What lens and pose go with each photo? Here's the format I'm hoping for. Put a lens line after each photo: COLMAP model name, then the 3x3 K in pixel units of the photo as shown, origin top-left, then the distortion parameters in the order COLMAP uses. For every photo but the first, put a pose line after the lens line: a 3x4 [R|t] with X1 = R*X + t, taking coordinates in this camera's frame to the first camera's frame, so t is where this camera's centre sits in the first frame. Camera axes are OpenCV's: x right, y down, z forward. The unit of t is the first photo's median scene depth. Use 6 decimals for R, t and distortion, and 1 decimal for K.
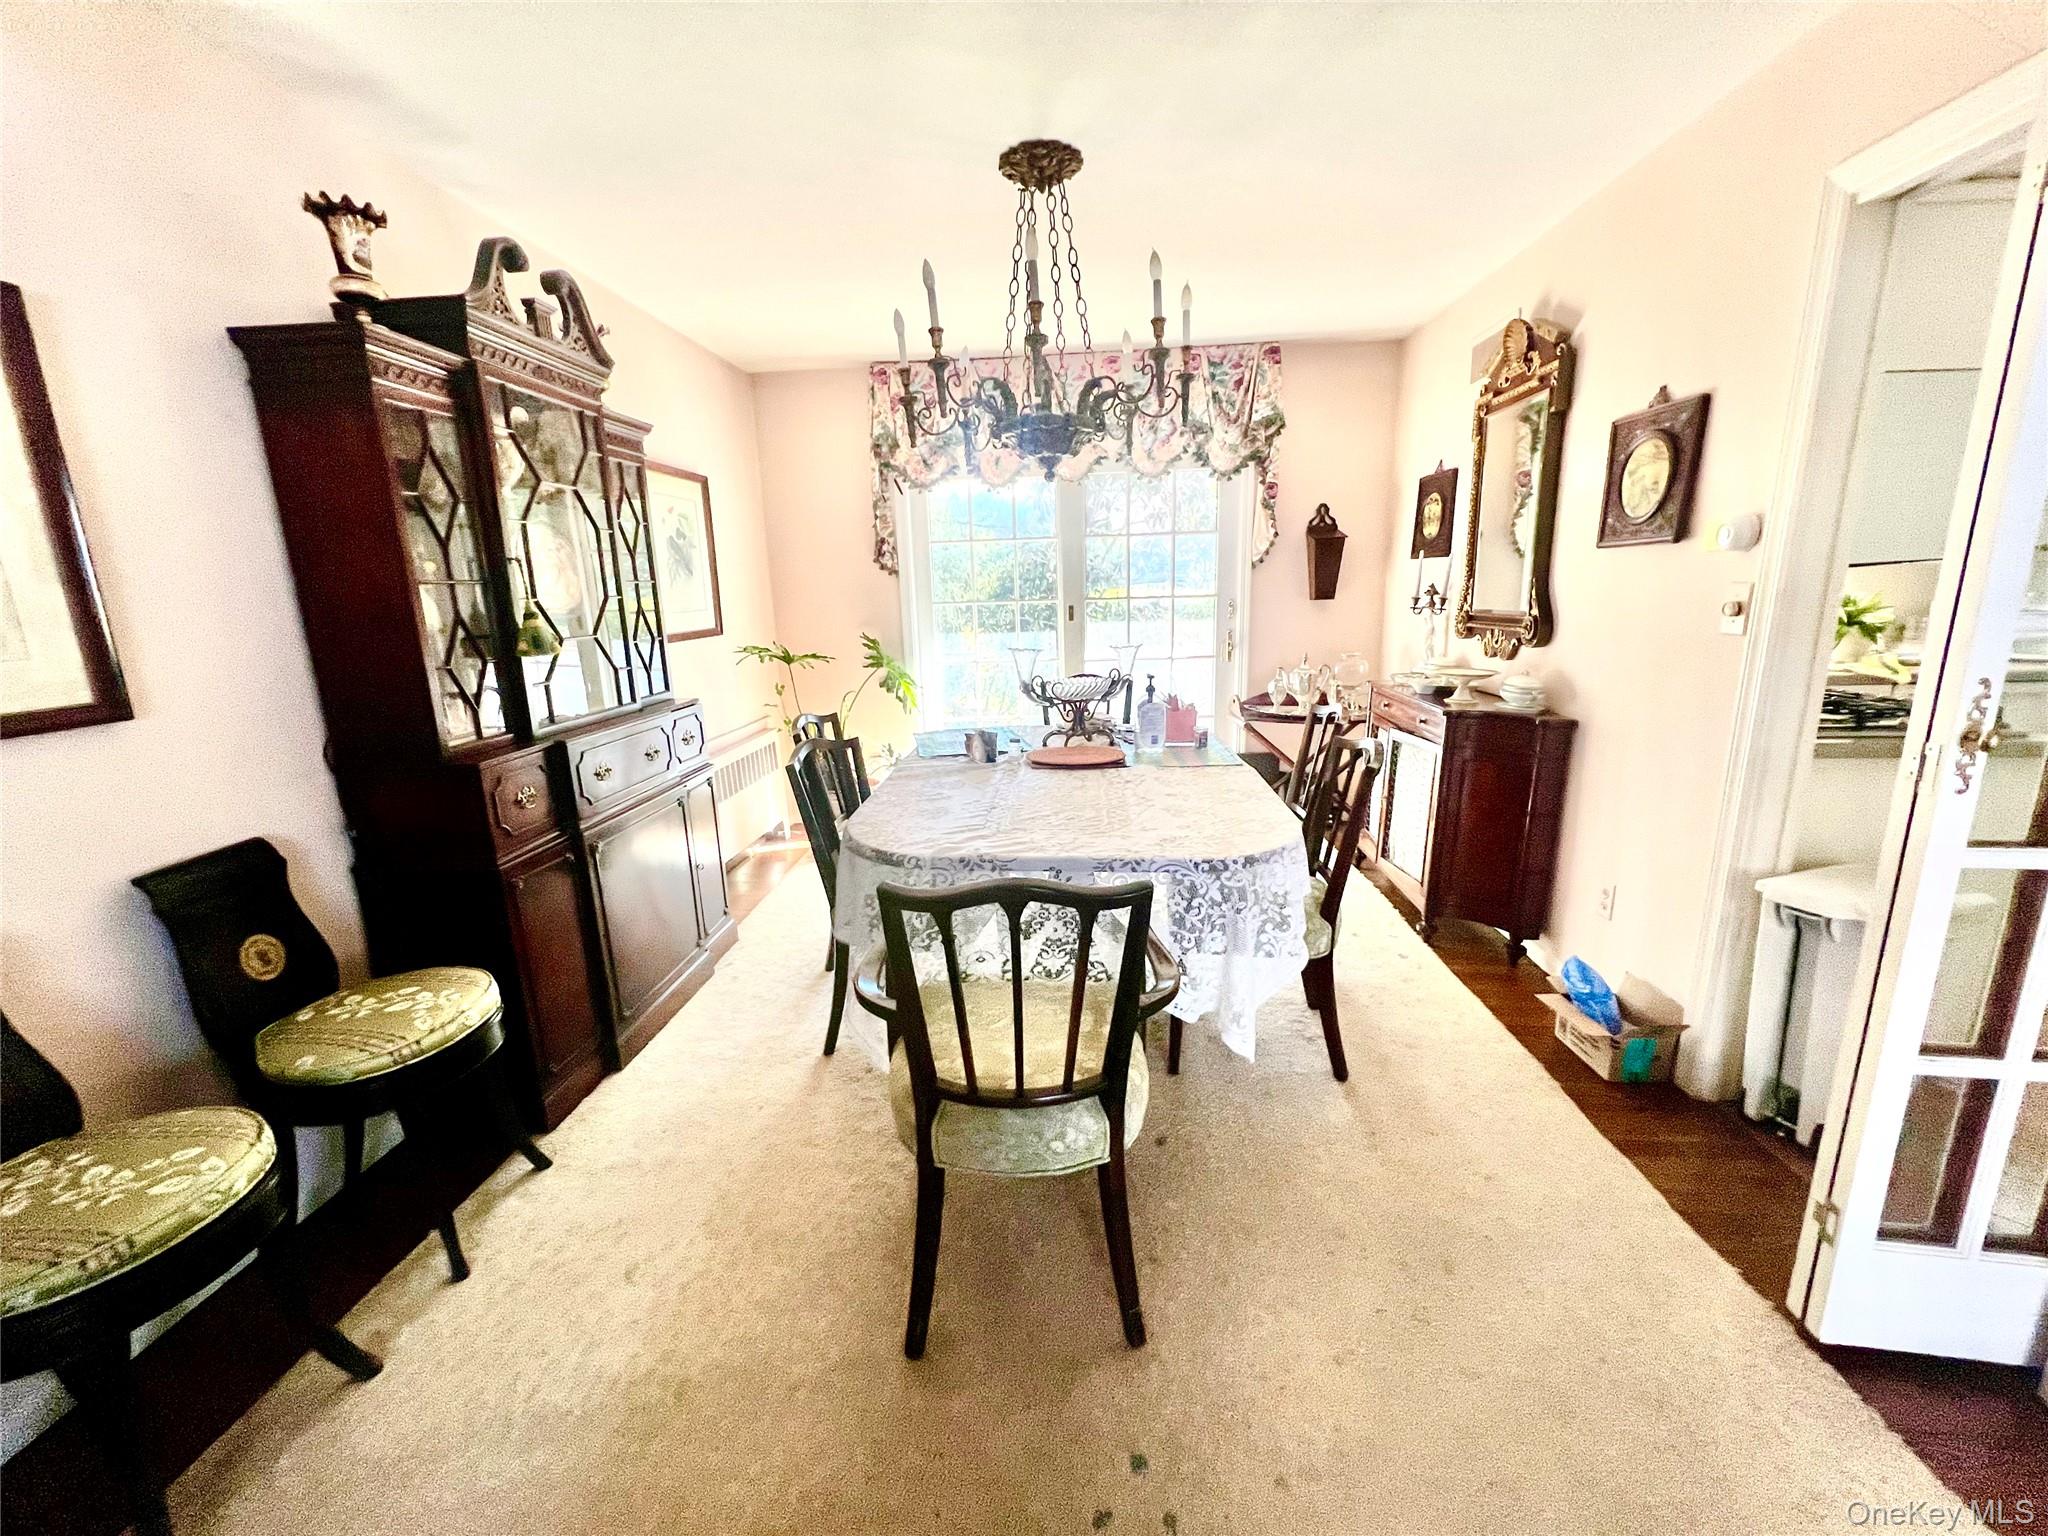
lens RADIAL K [[818.2, 0, 1024.0], [0, 818.2, 768.0], [0, 0, 1]] dist [0.000360, 0.000138]
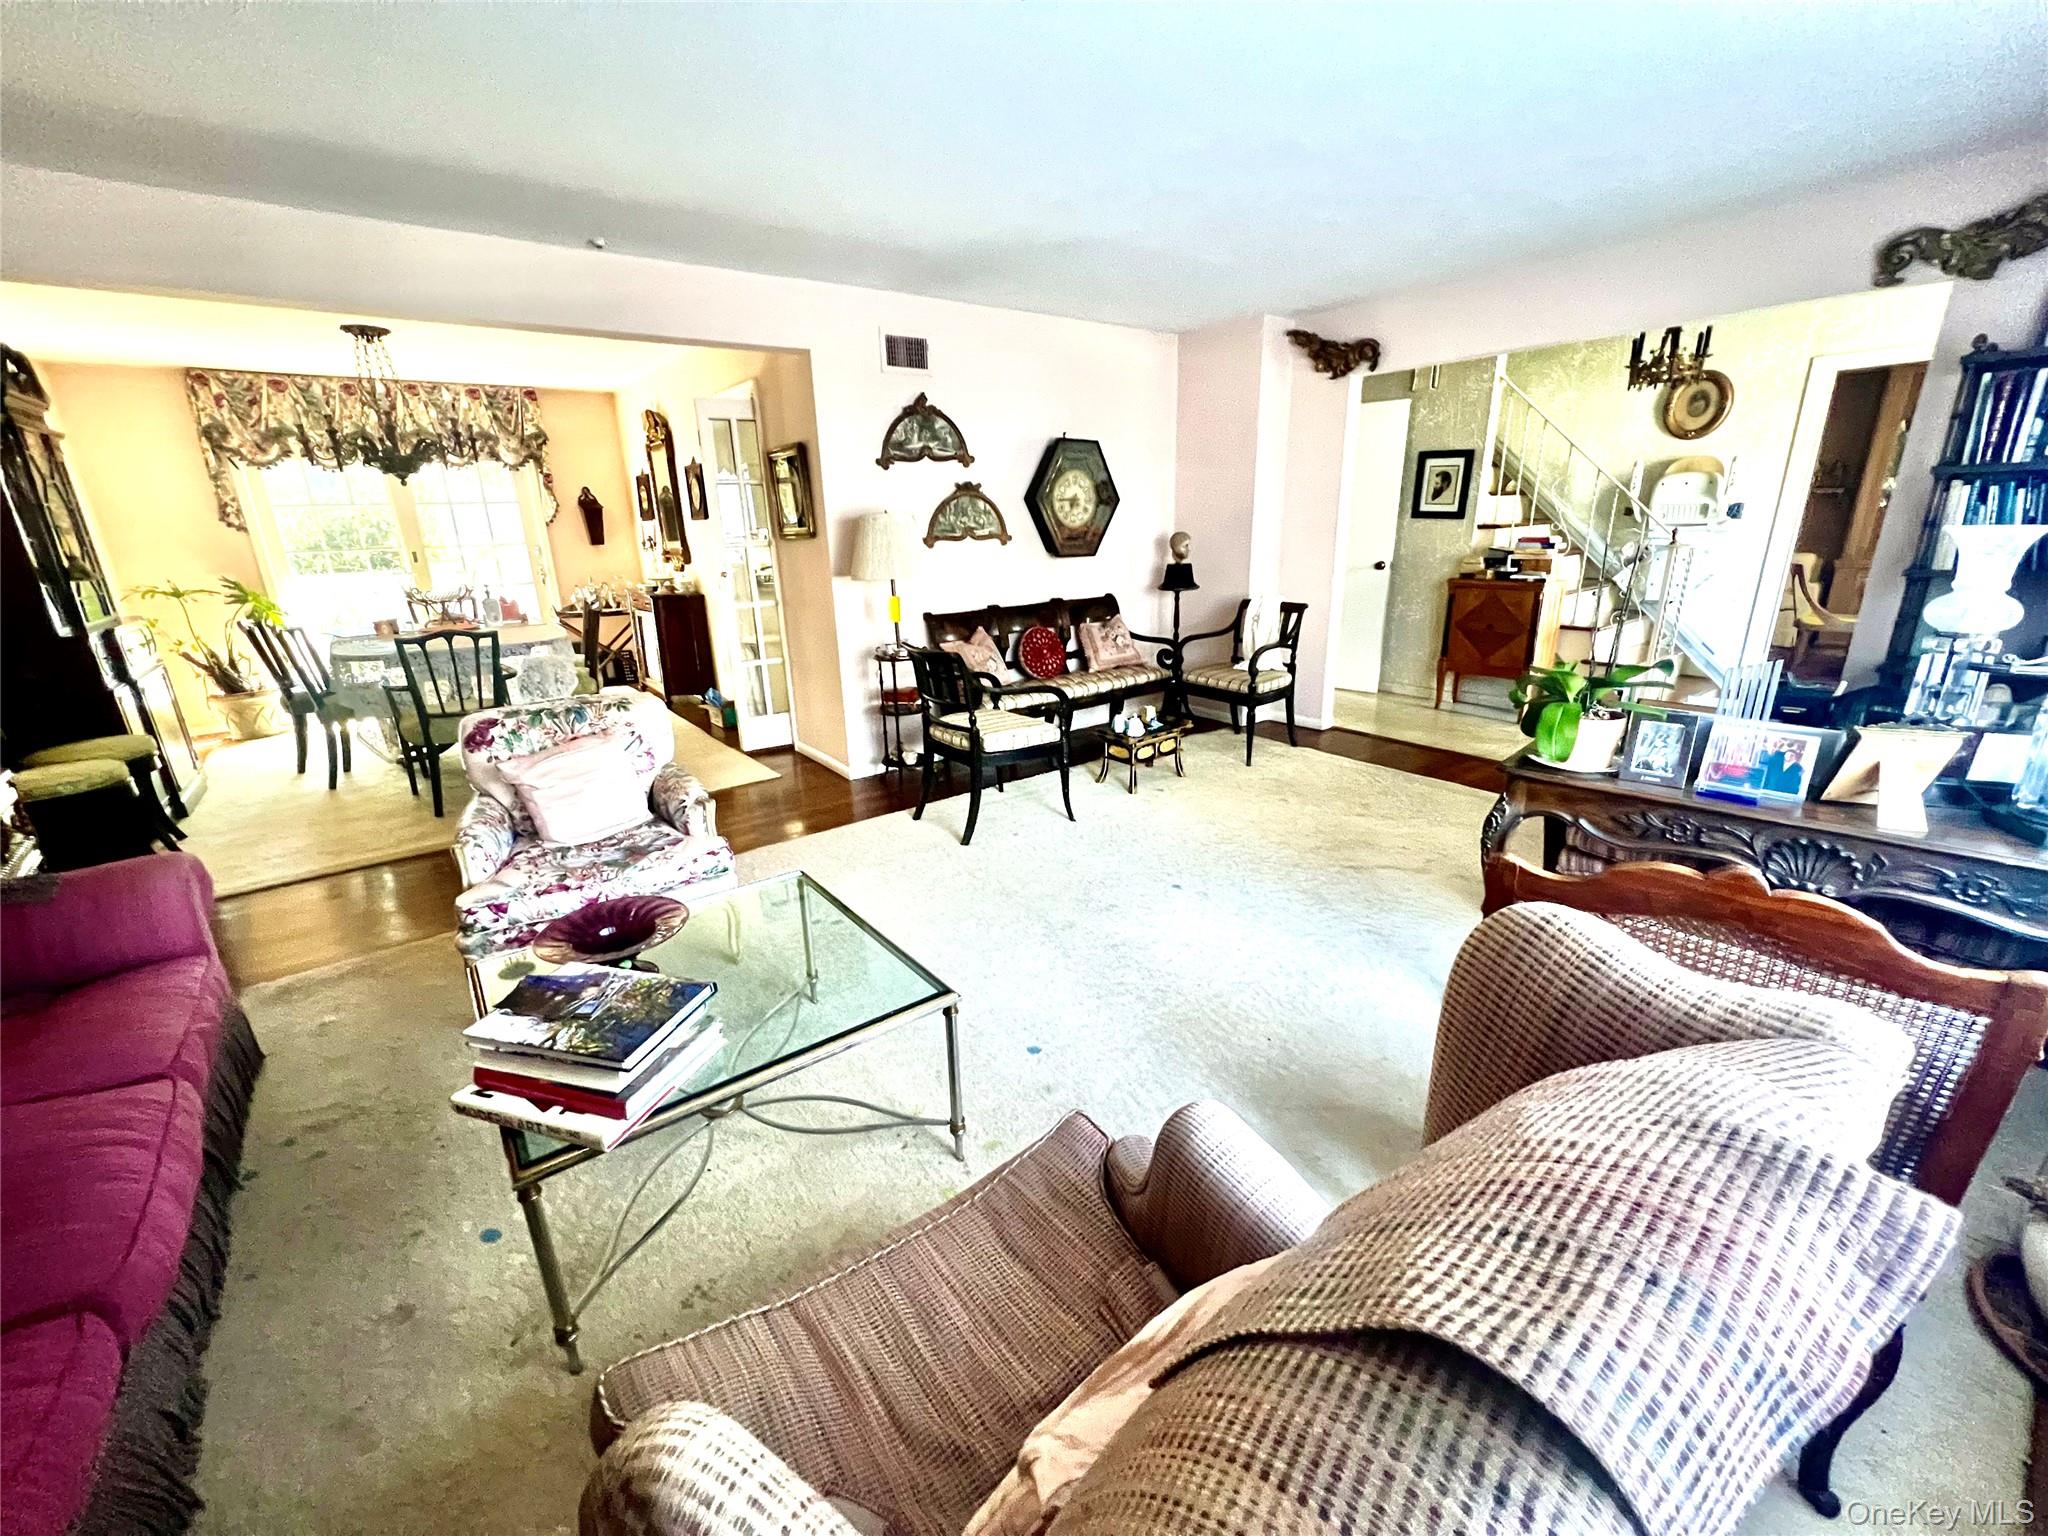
lens RADIAL K [[818.2, 0, 1024.0], [0, 818.2, 768.0], [0, 0, 1]] dist [0.000360, 0.000138]
pose [[0.748561, -0.188557, 0.635691, -0.138624], [0.150262, 0.982012, 0.114341, 0.190965], [-0.645816, 0.009929, 0.763429, -0.878769]]
